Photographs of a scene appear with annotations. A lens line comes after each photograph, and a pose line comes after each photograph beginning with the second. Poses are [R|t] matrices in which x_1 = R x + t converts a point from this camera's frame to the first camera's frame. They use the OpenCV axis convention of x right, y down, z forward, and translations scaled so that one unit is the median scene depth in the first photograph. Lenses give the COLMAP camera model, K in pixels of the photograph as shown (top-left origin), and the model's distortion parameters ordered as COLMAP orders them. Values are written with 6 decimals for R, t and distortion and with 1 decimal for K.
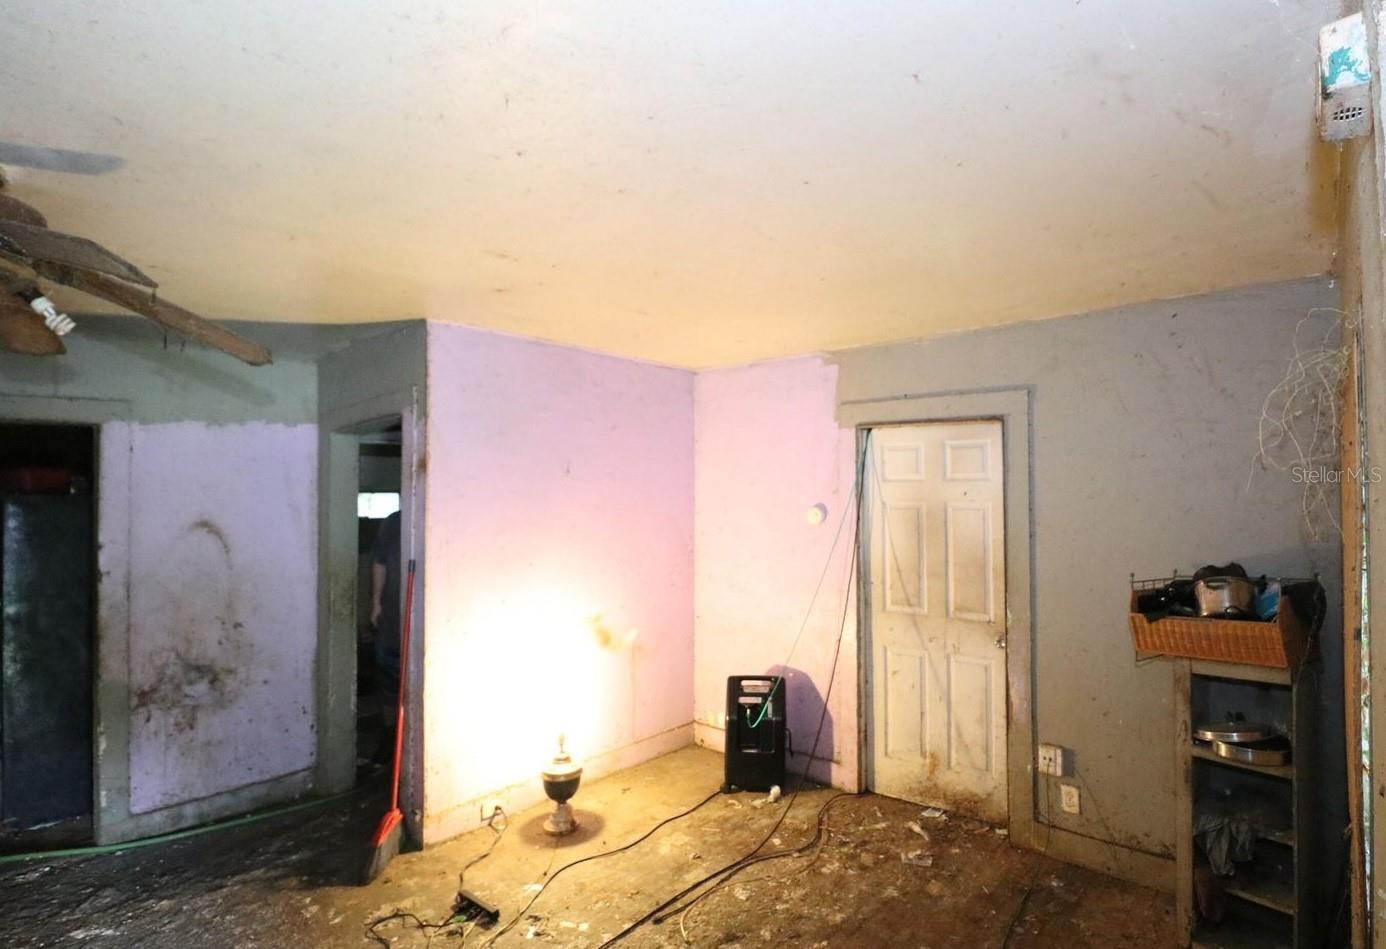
lens RADIAL K [[708.1, 0, 758.0], [0, 708.1, 480.5], [0, 0, 1]] dist [-0.002158, -0.010670]
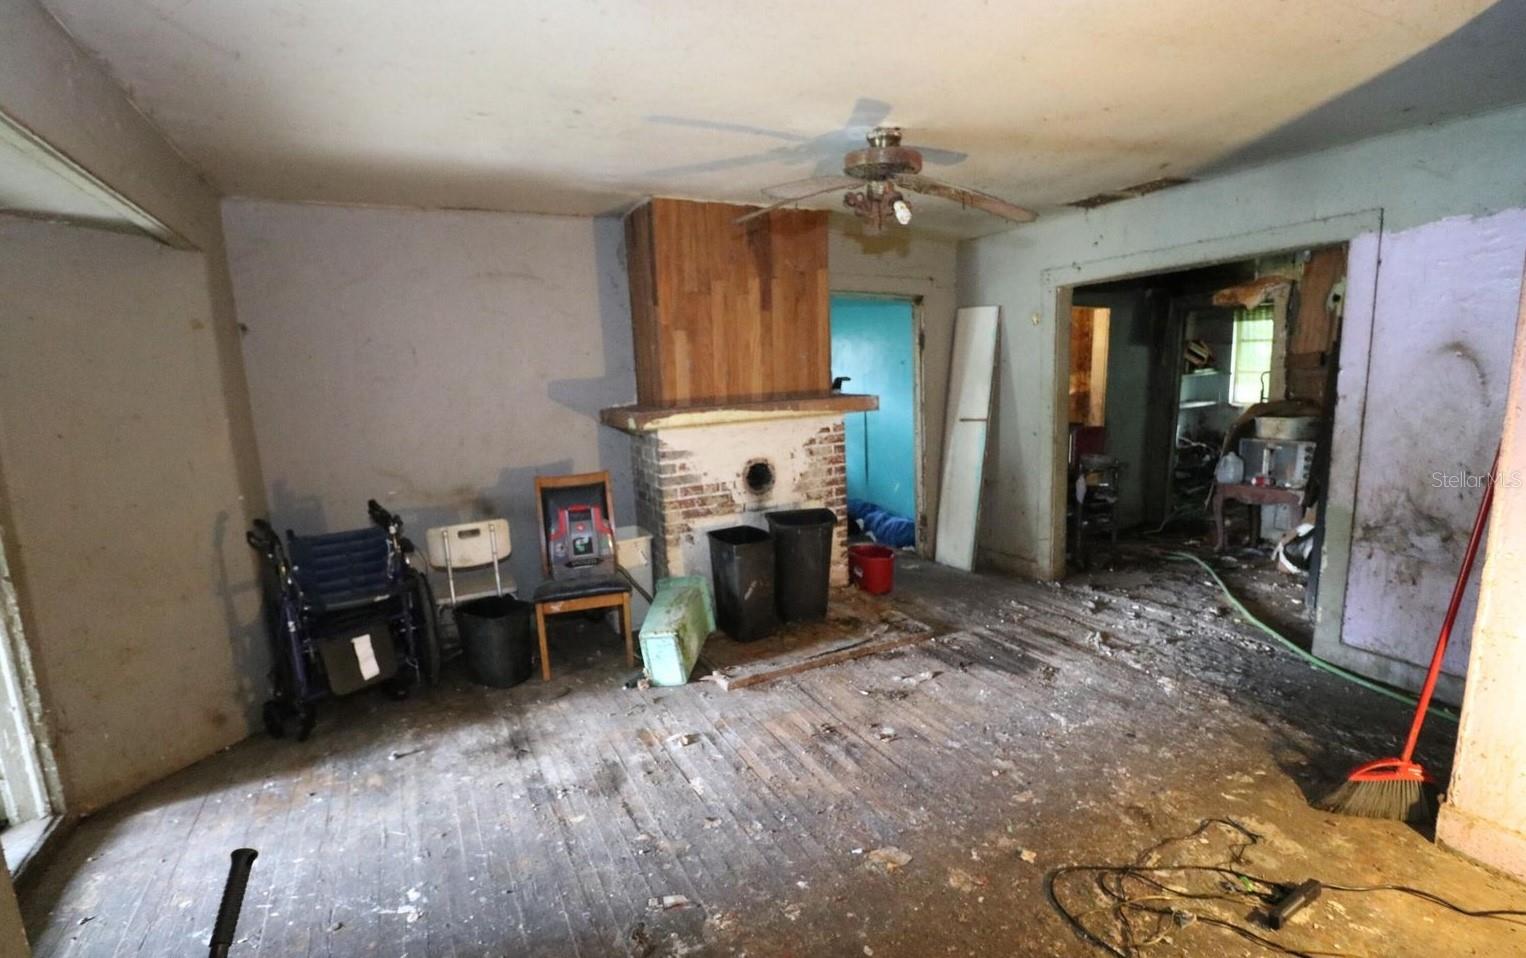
lens RADIAL K [[707.8, 0, 759.9], [0, 707.8, 483.0], [0, 0, 1]] dist [0.000760, -0.014781]
pose [[-0.410595, 0.177622, -0.894350, 0.296745], [0.061477, 0.984004, 0.167203, 0.034996], [0.909743, 0.013670, -0.414947, 0.644096]]
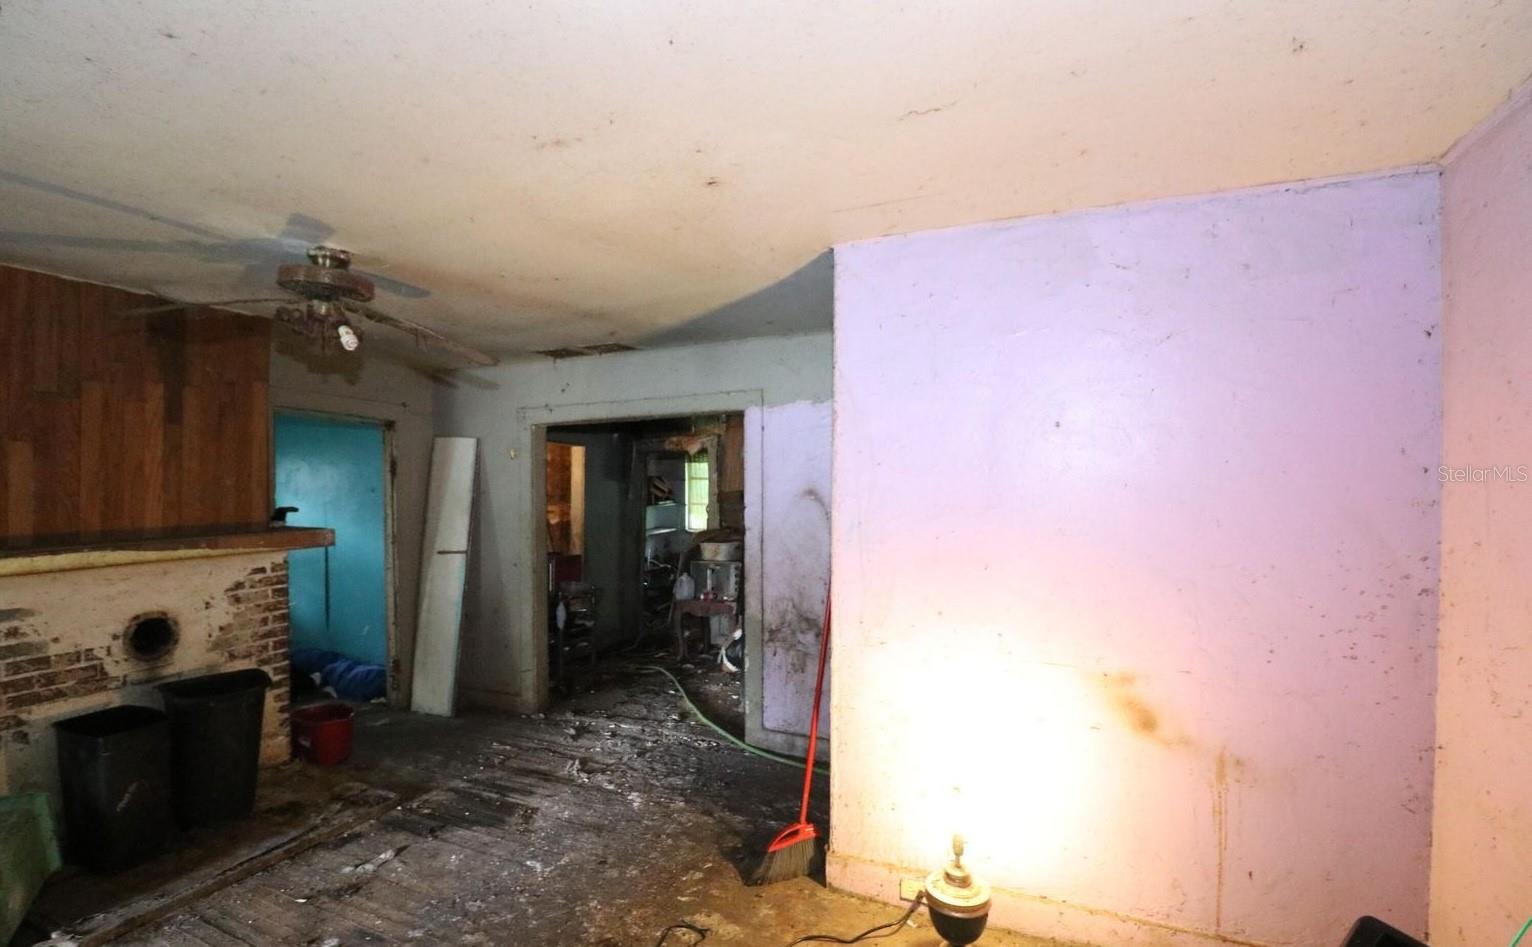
lens RADIAL K [[706.5, 0, 763.4], [0, 706.5, 480.0], [0, 0, 1]] dist [-0.001726, -0.012616]
pose [[0.254079, 0.011354, -0.967117, 0.289493], [0.018879, 0.999682, 0.016696, 0.023491], [0.966999, -0.022500, 0.253784, 0.682328]]
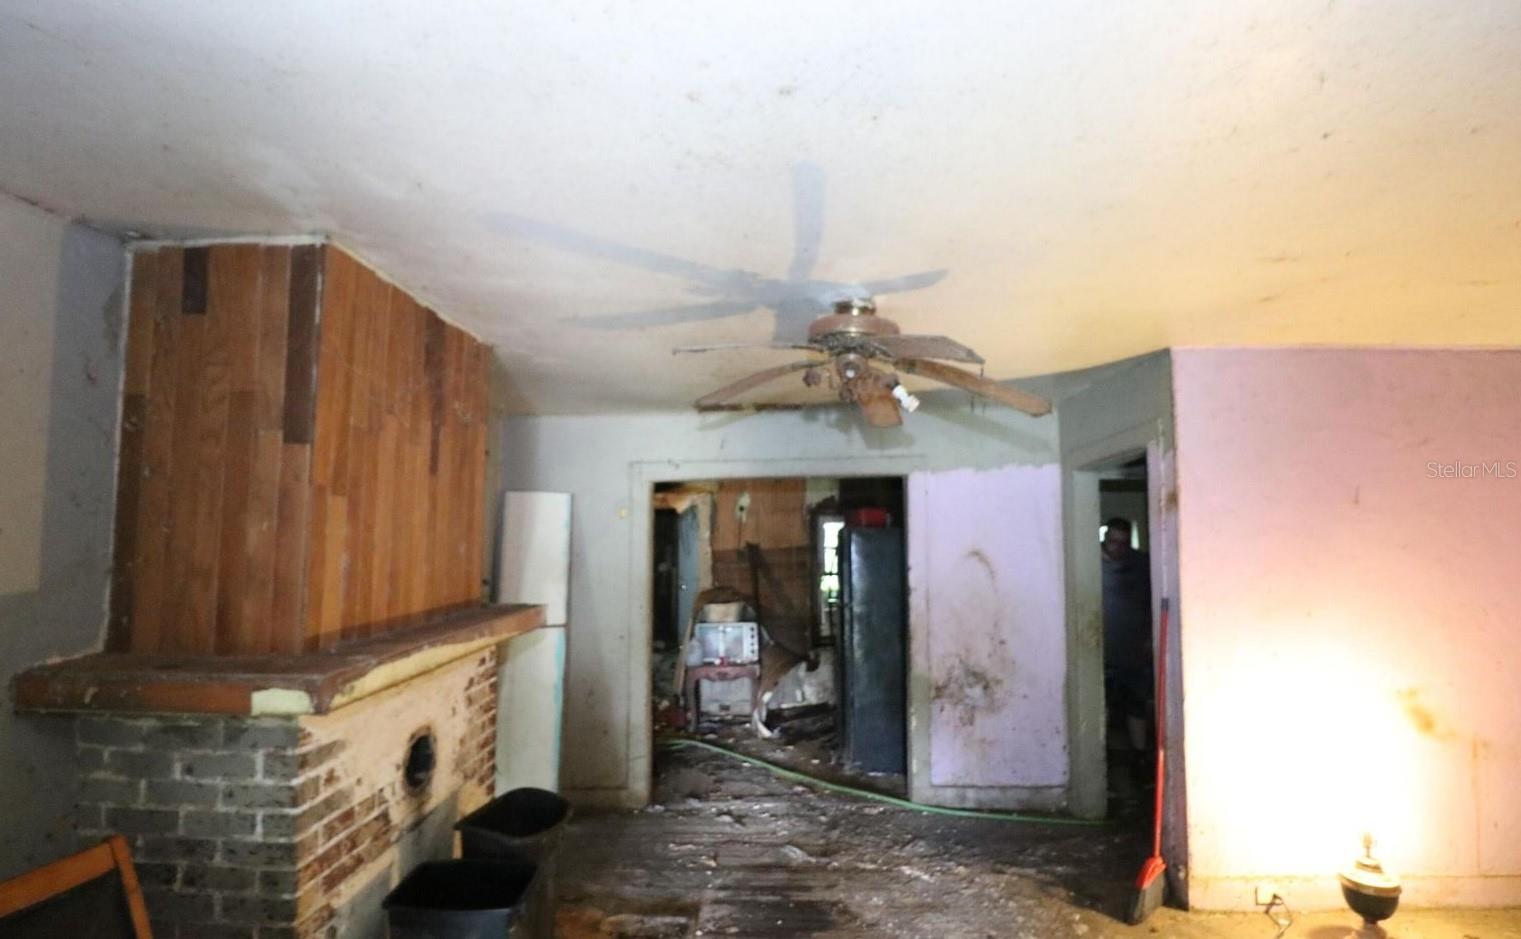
lens RADIAL K [[707.1, 0, 757.1], [0, 707.1, 478.8], [0, 0, 1]] dist [-0.003063, -0.011715]
pose [[0.600379, -0.050049, -0.798148, -0.046459], [0.011151, 0.998467, -0.054222, -0.003862], [0.799638, 0.023654, 0.600017, -0.023780]]
